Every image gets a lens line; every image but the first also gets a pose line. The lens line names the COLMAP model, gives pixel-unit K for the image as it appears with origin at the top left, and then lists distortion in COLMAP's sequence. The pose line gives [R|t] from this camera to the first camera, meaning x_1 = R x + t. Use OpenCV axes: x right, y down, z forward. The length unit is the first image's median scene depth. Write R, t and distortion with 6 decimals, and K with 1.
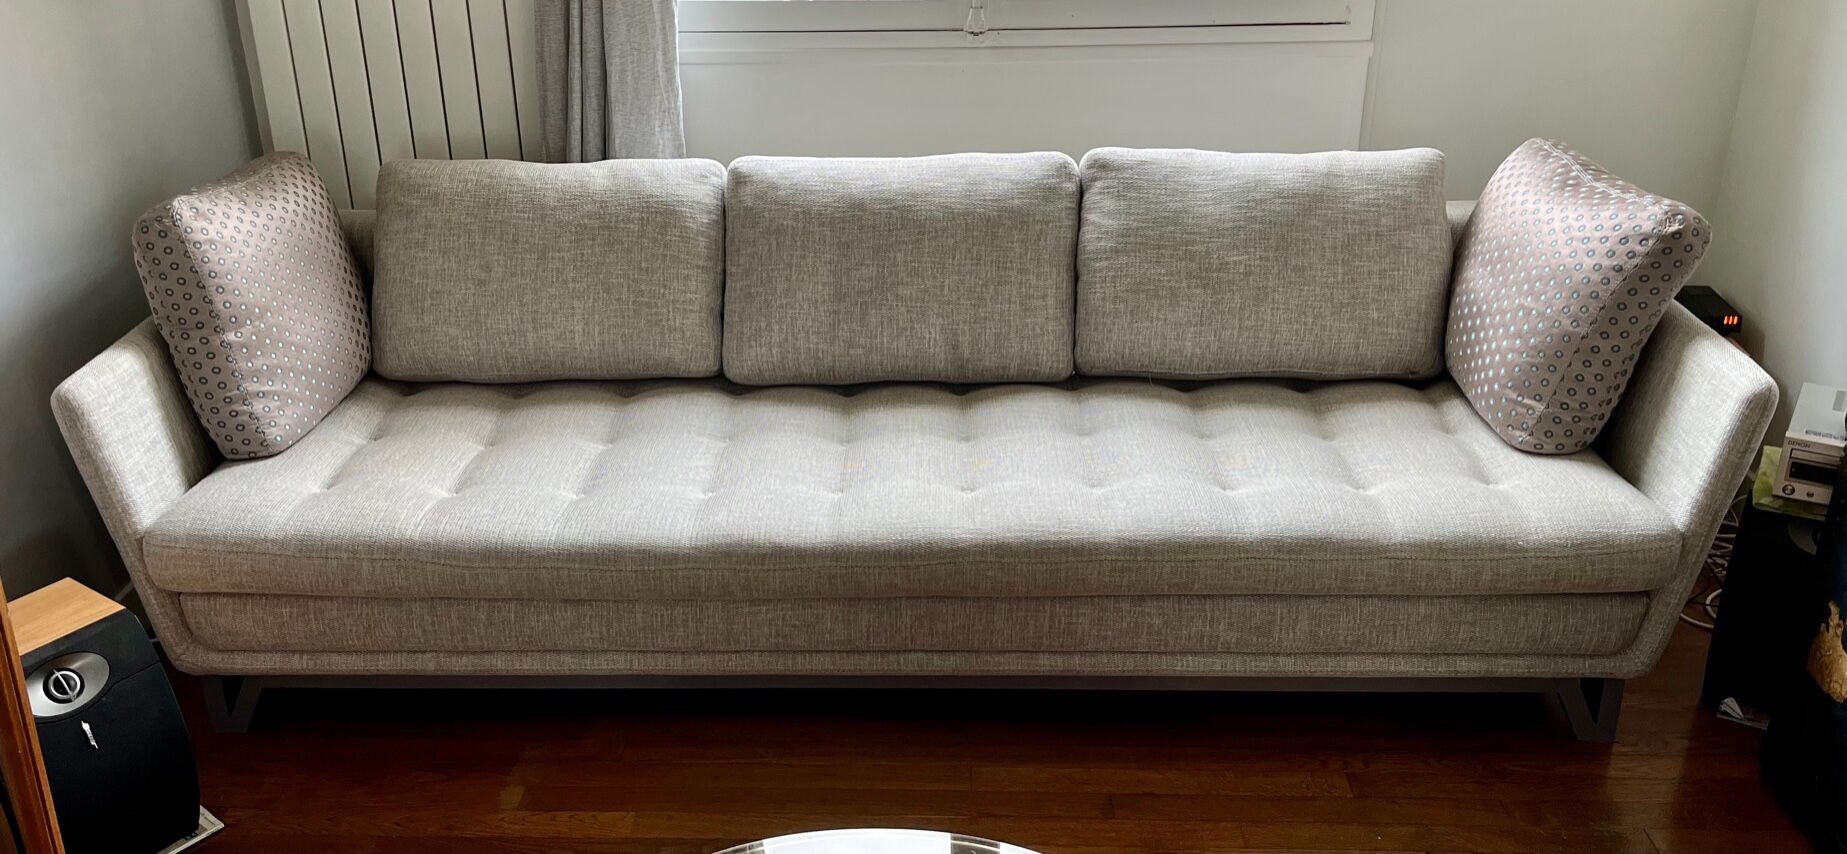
lens RADIAL K [[1641.8, 0, 793.0], [0, 1641.8, 428.5], [0, 0, 1]] dist [0.002543, -0.001125]
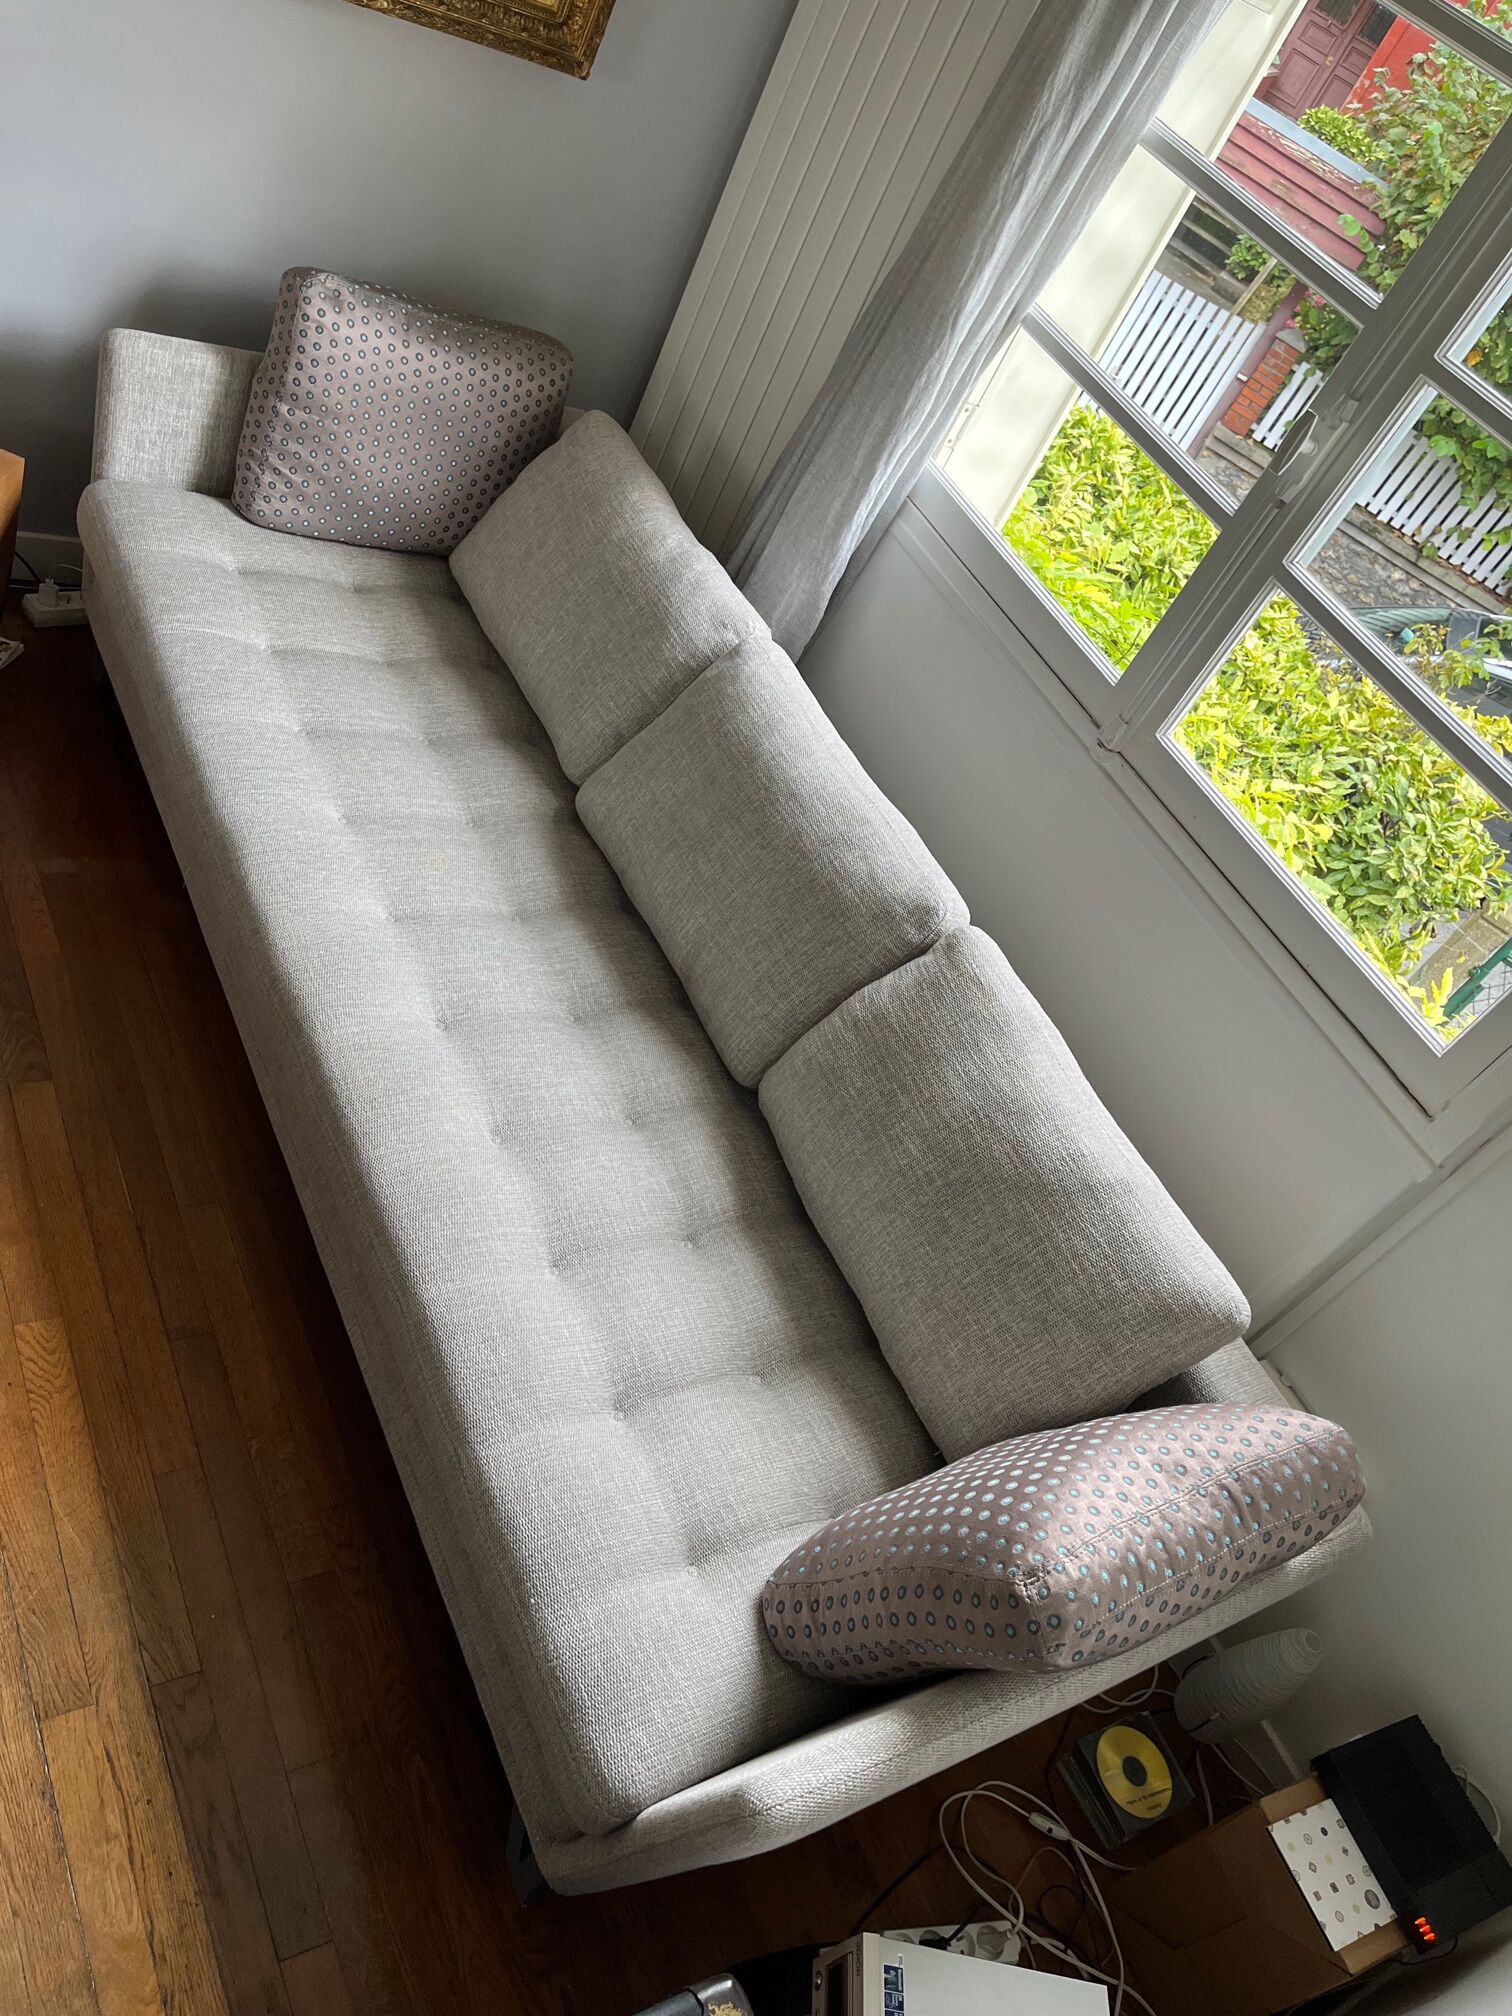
lens RADIAL K [[1525.6, 0, 756.0], [0, 1525.6, 1008.0], [0, 0, 1]] dist [0.002742, 0.002642]
pose [[0.464722, 0.754970, -0.462659, 0.509793], [-0.680796, 0.638752, 0.358488, -0.343496], [0.566172, 0.148379, 0.810822, 0.399079]]
